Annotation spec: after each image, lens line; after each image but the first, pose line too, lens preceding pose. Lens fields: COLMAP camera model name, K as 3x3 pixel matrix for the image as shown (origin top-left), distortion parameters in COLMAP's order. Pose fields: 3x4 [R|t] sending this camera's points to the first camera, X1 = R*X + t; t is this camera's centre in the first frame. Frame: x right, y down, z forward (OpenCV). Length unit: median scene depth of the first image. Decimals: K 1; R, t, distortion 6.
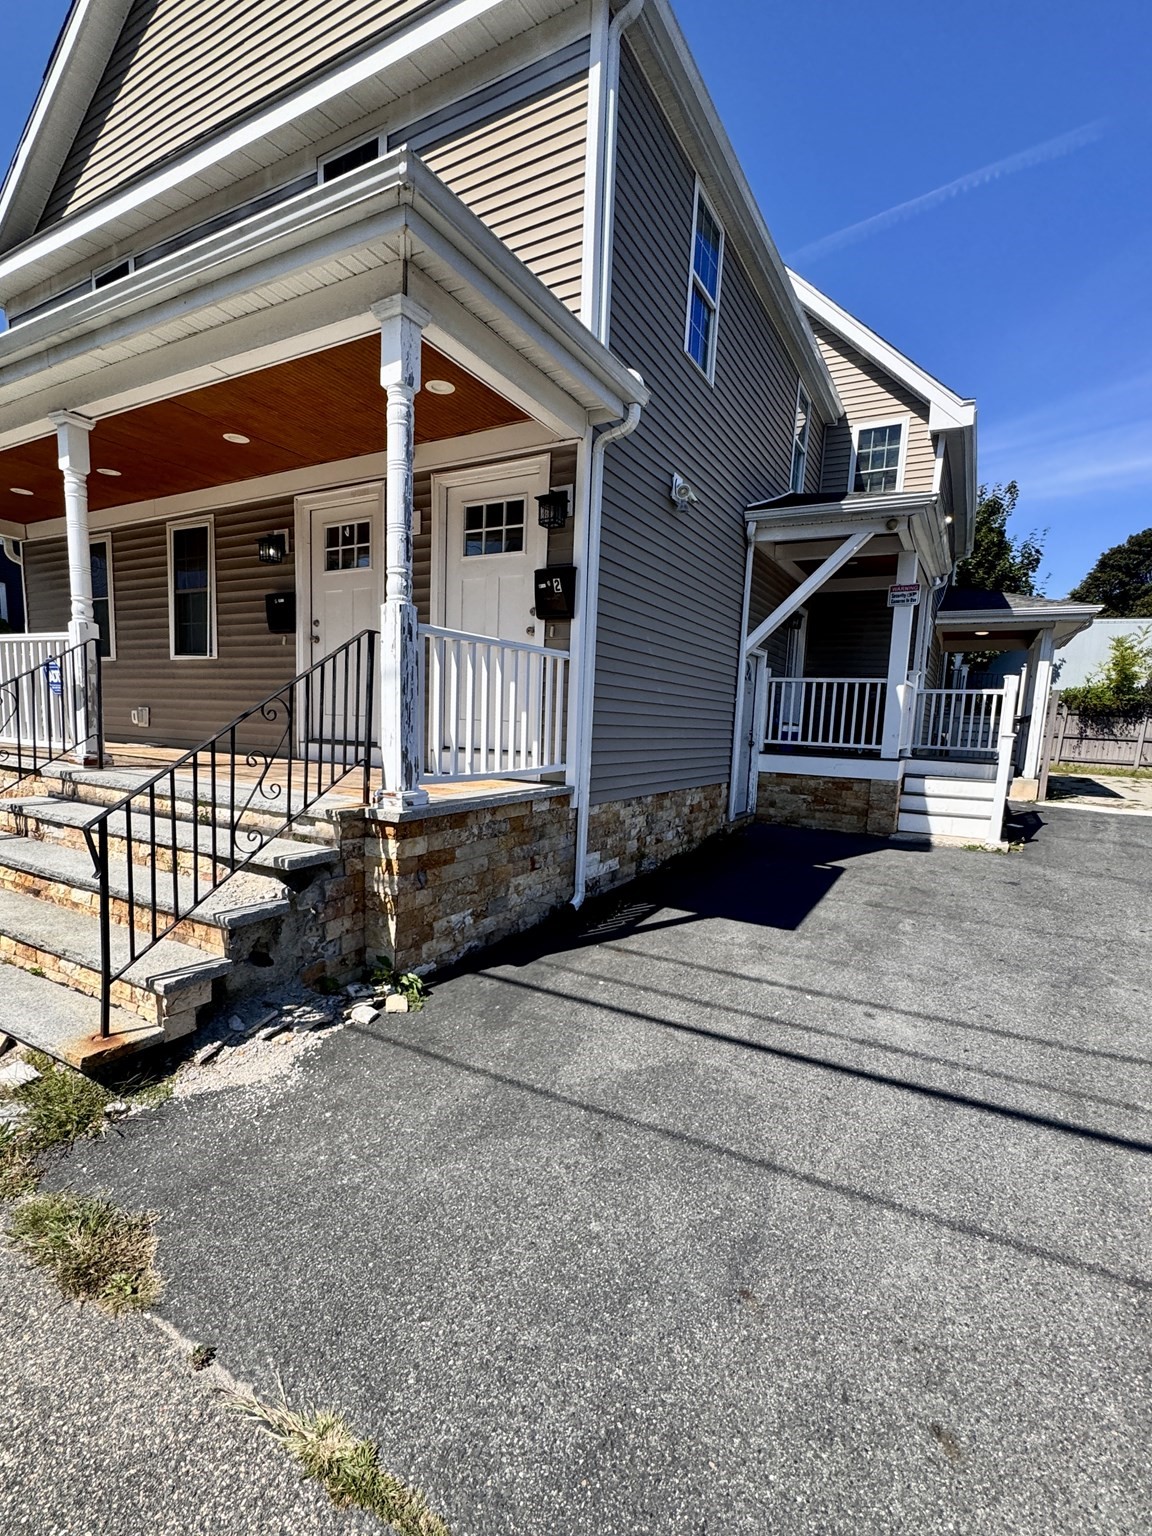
lens RADIAL K [[715.9, 0, 565.4], [0, 715.9, 821.3], [0, 0, 1]] dist [-0.001580, -0.000320]
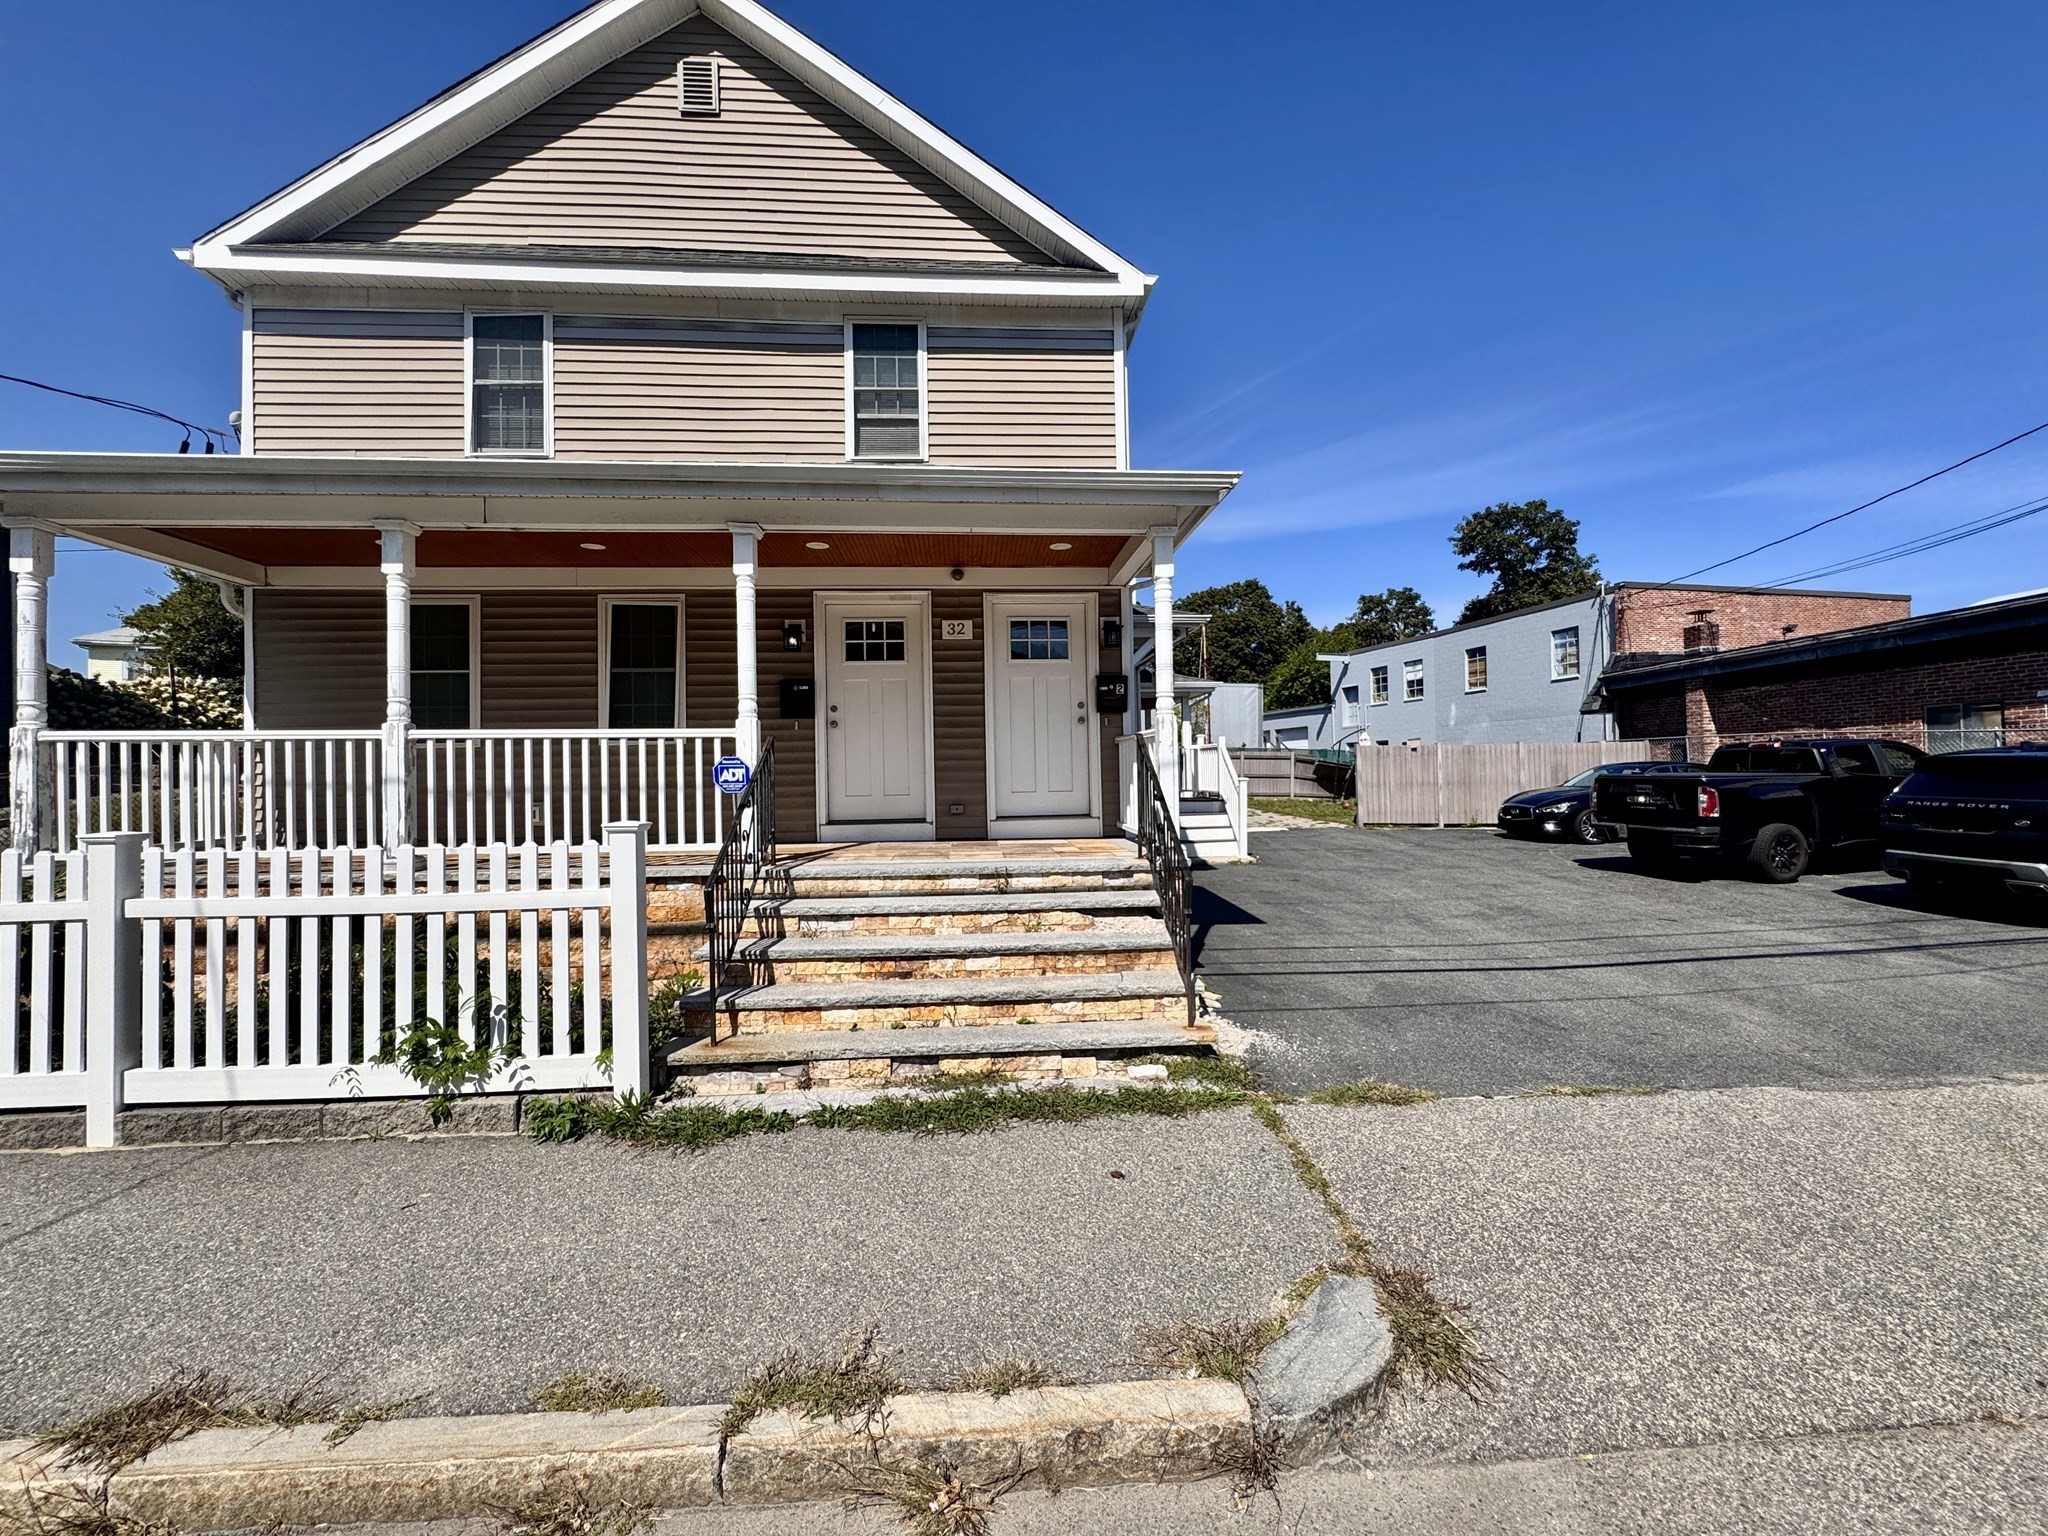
lens RADIAL K [[824.1, 0, 1013.6], [0, 824.1, 765.1], [0, 0, 1]] dist [-0.001771, 0.000699]
pose [[0.825718, -0.042471, 0.562482, -1.022987], [0.125001, 0.986146, -0.109040, -0.044035], [-0.550059, 0.160347, 0.819588, -0.131246]]
